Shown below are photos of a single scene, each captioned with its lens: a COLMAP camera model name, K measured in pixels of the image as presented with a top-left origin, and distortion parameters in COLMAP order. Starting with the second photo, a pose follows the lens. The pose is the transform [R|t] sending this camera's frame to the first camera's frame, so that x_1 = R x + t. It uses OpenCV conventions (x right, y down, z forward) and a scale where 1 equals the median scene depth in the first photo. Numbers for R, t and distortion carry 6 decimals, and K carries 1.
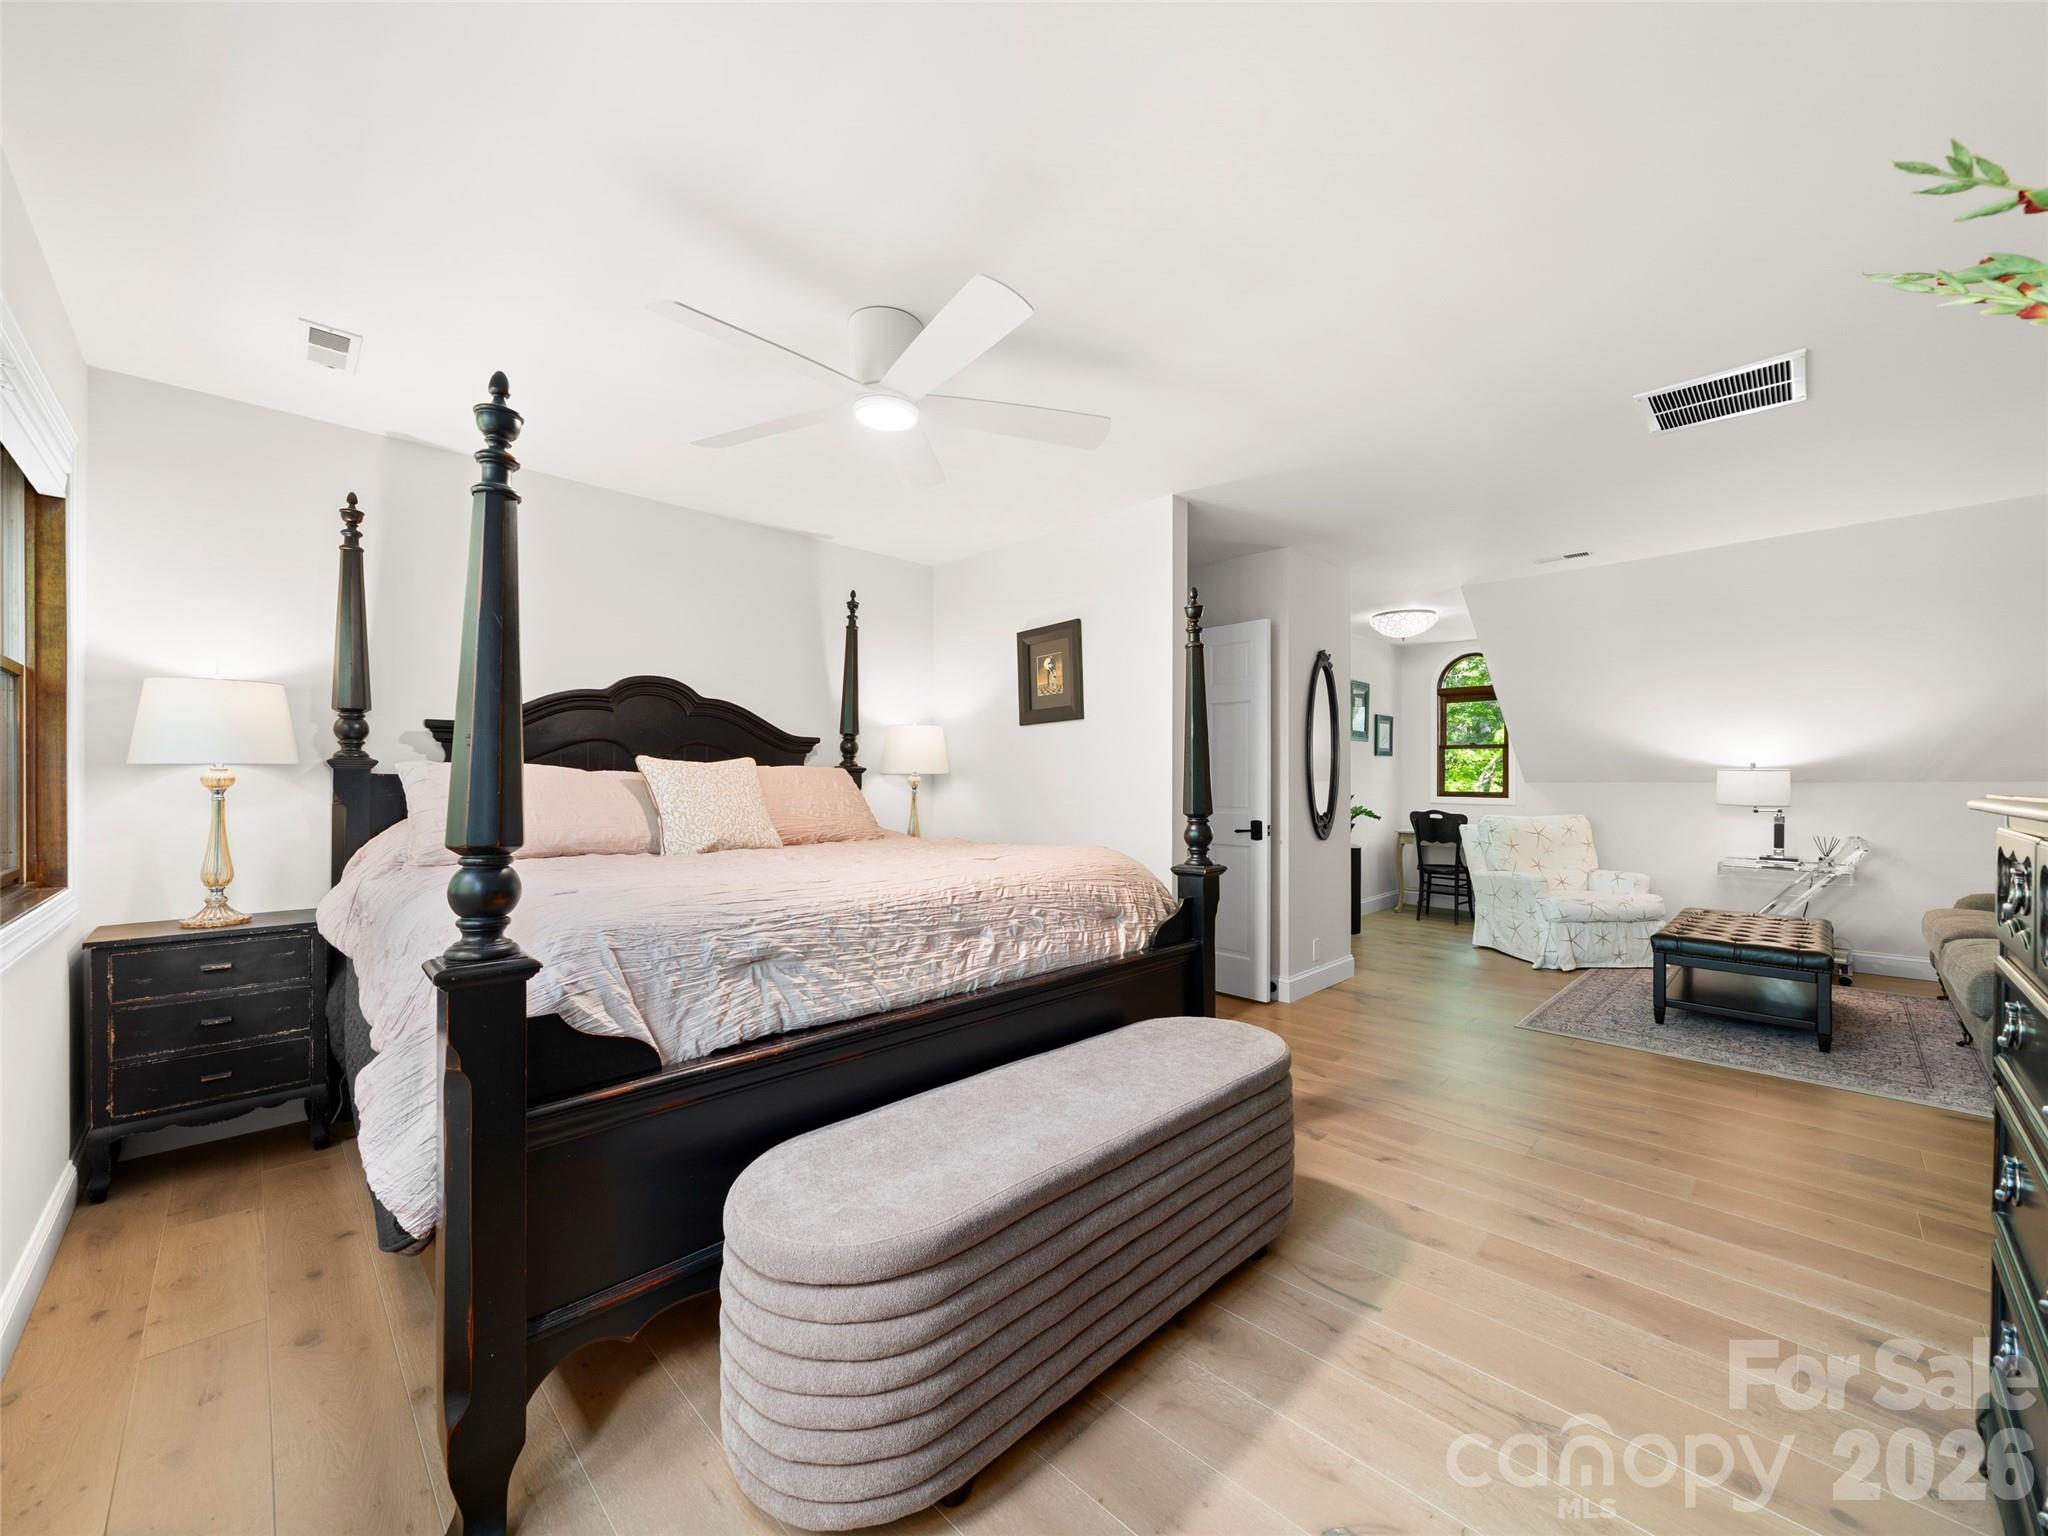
lens RADIAL K [[796.9, 0, 1024.0], [0, 796.9, 768.0], [0, 0, 1]] dist [-0.002853, -0.000295]
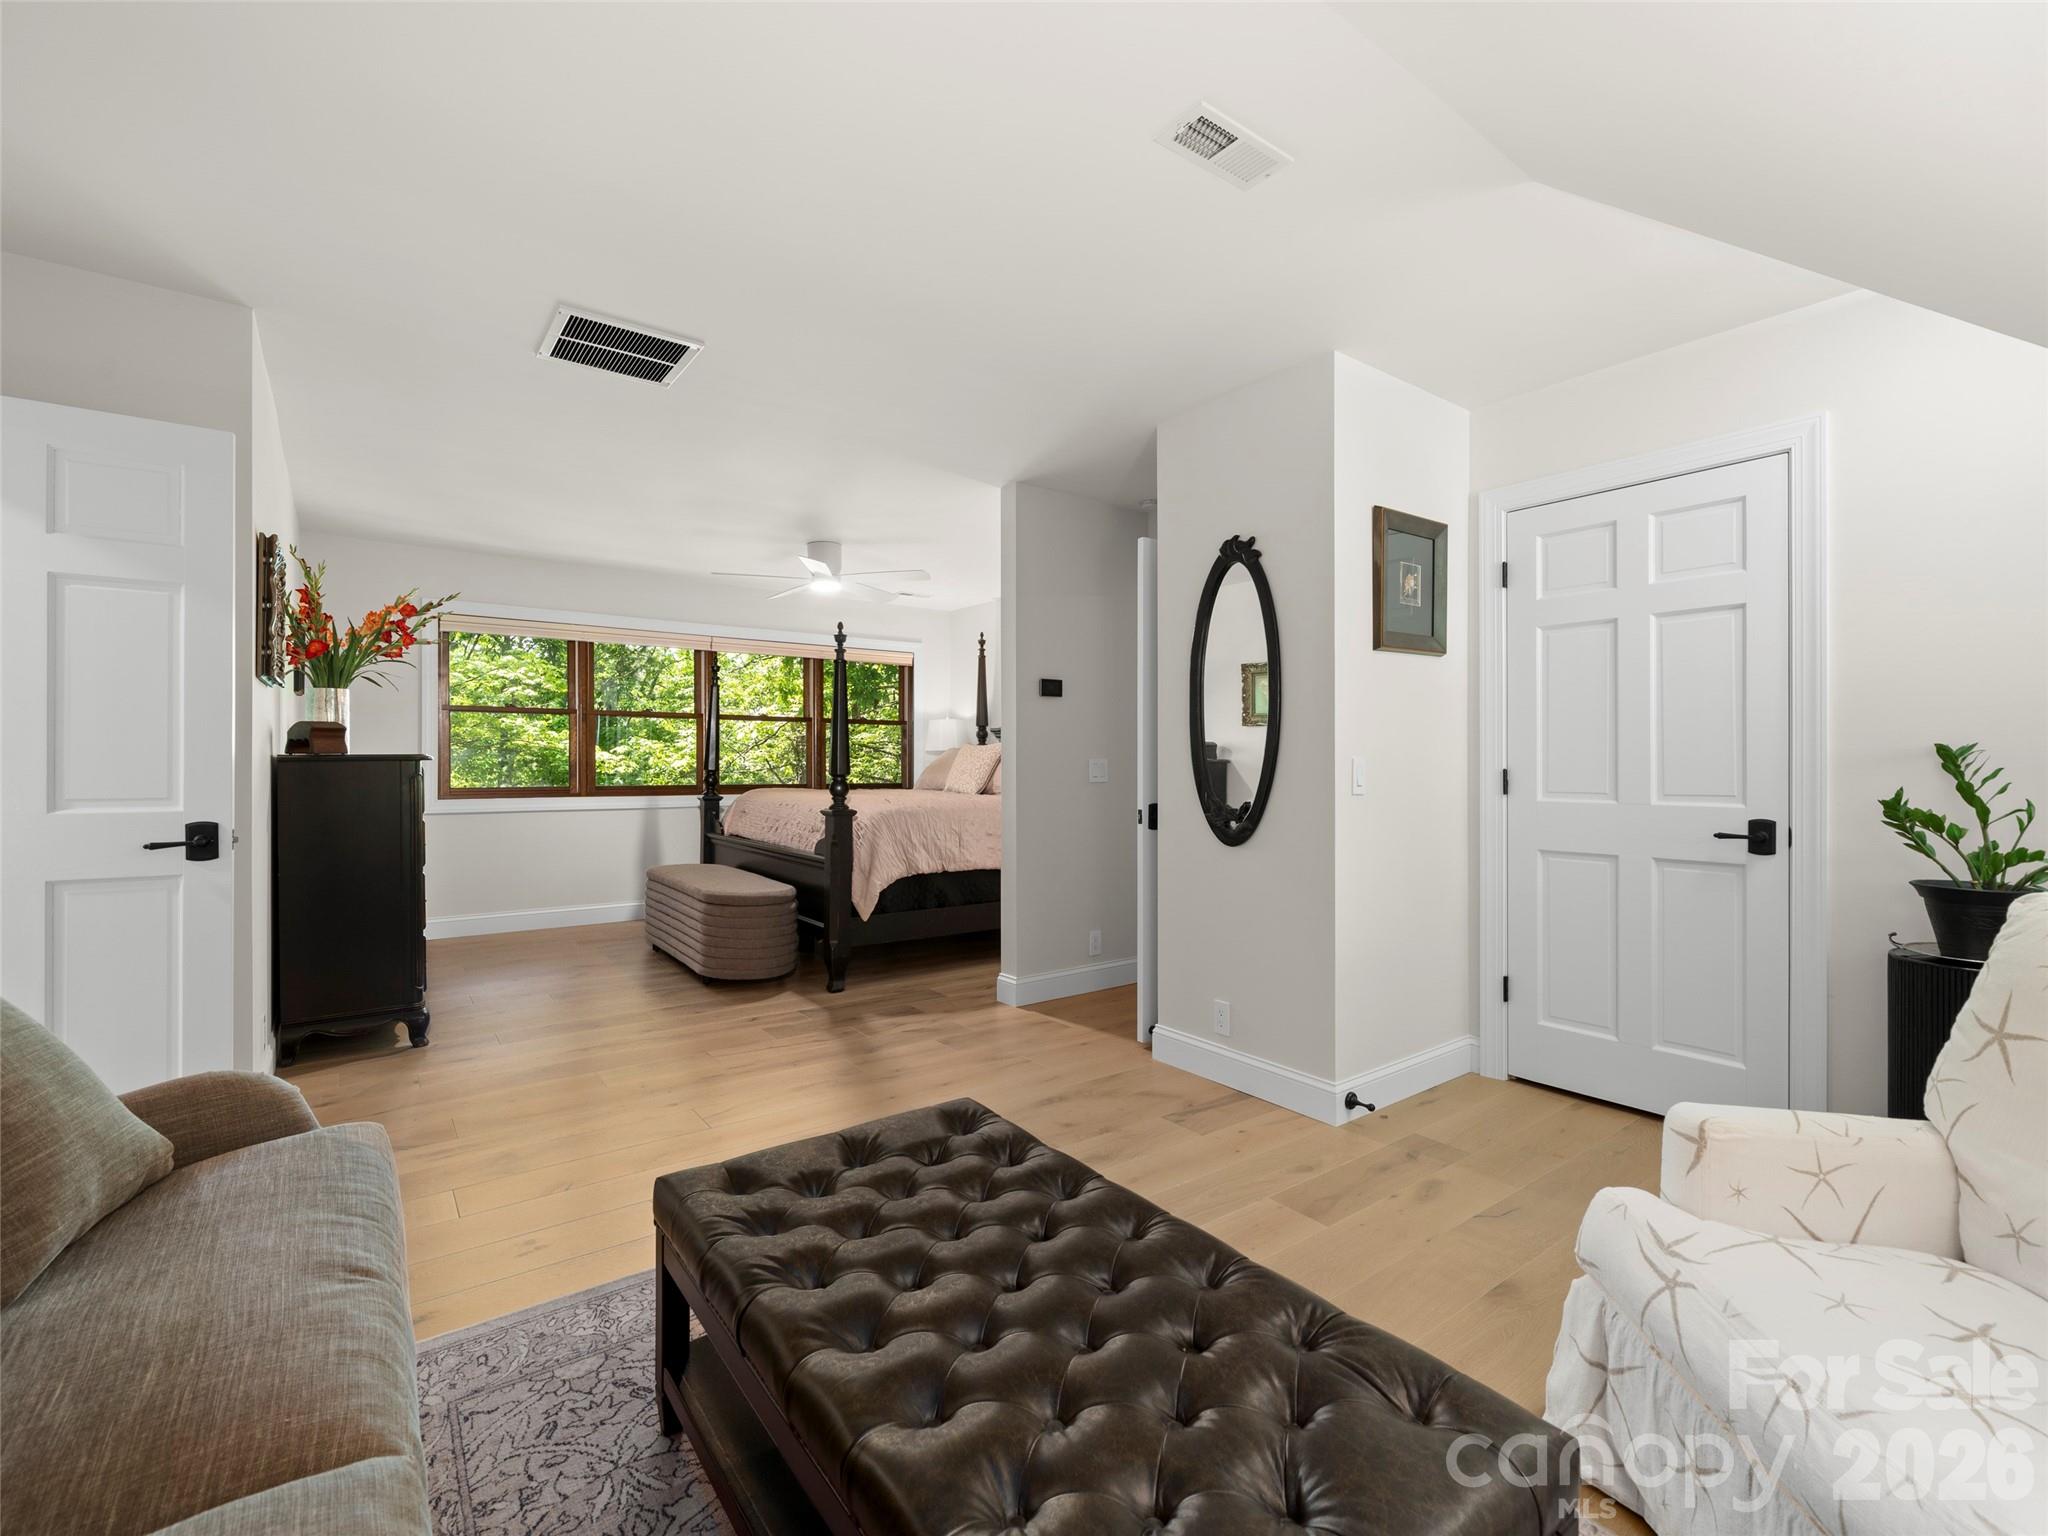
lens RADIAL K [[891.1, 0, 1024.0], [0, 891.1, 768.0], [0, 0, 1]] dist [0.000378, 0.000084]
pose [[-0.138657, 0.001659, -0.990339, 1.592838], [-0.003273, 0.999992, 0.002133, 0.039949], [0.990335, 0.003537, -0.138650, 1.385853]]
